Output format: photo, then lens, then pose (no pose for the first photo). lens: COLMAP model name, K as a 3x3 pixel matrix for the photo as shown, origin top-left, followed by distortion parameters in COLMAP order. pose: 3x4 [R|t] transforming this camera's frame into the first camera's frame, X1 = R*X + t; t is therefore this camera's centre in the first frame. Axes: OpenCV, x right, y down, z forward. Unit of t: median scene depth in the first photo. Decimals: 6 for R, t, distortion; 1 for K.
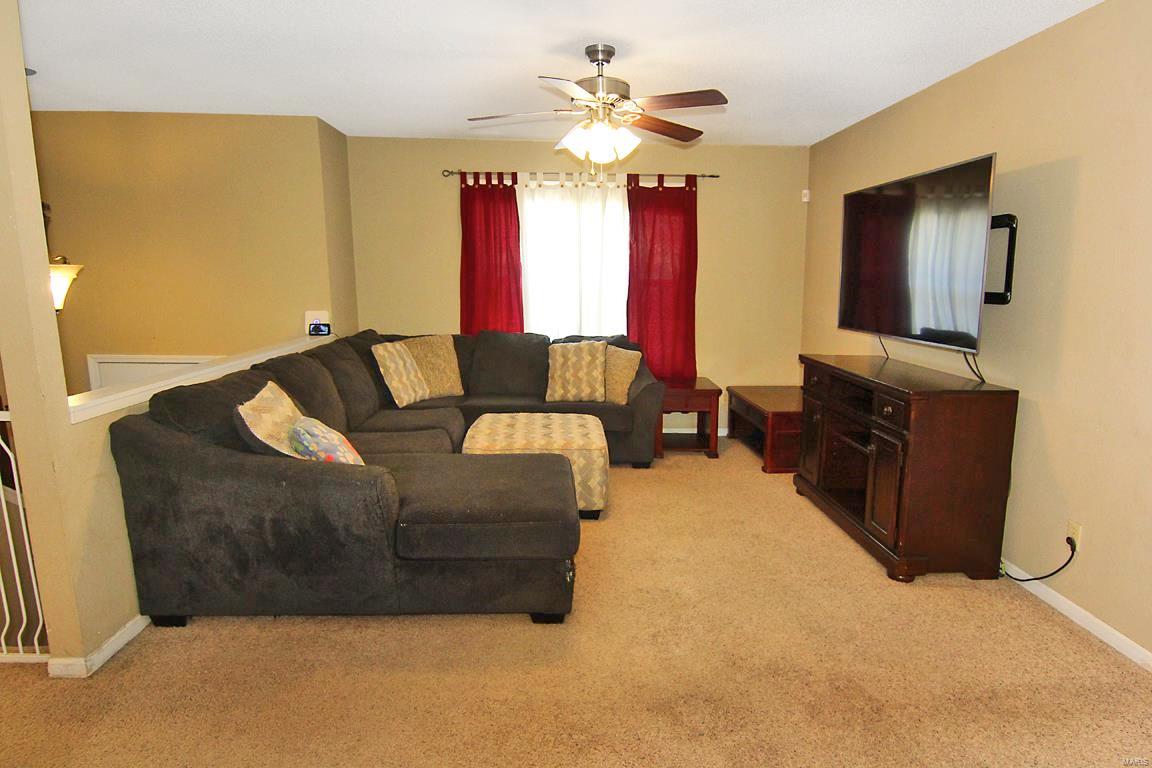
lens RADIAL K [[675.8, 0, 607.7], [0, 675.8, 407.4], [0, 0, 1]] dist [-0.005963, -0.004569]
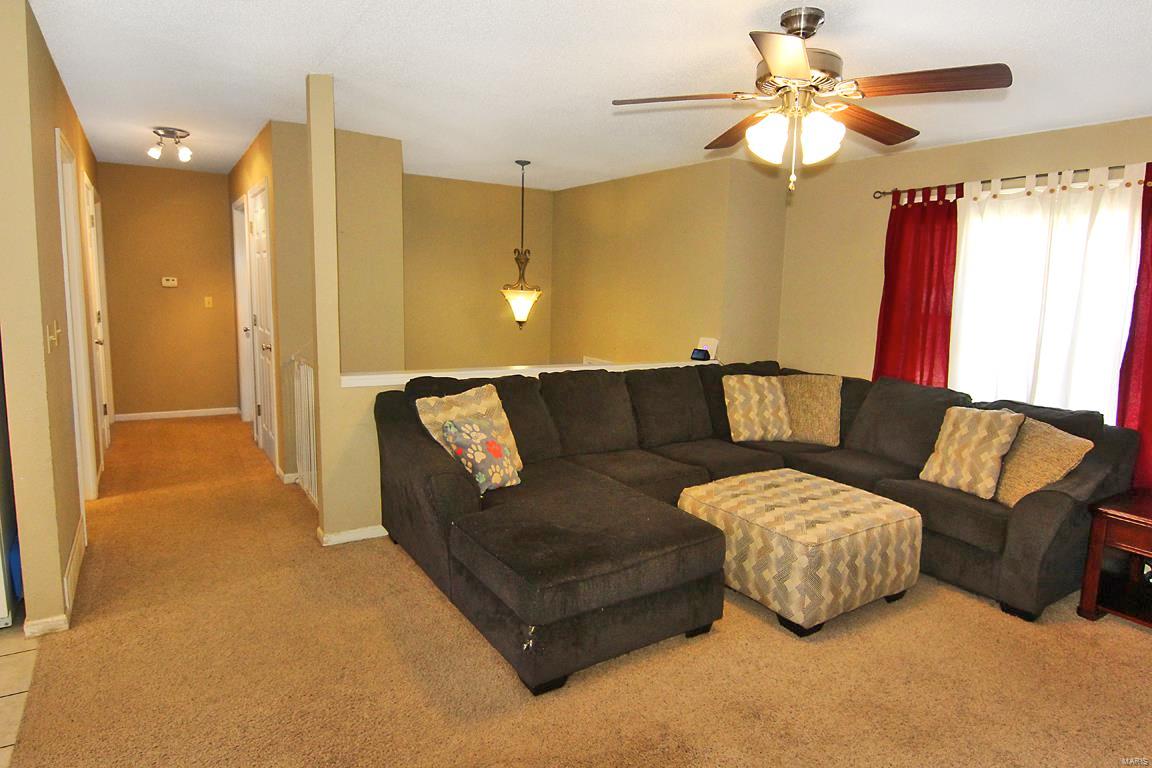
lens RADIAL K [[651.5, 0, 576.0], [0, 651.5, 384.0], [0, 0, 1]] dist [-0.008279, -0.002824]
pose [[0.483967, 0.135073, -0.864599, 0.340378], [-0.198053, 0.979286, 0.042129, -0.067423], [0.852379, 0.150847, 0.500694, 0.293114]]
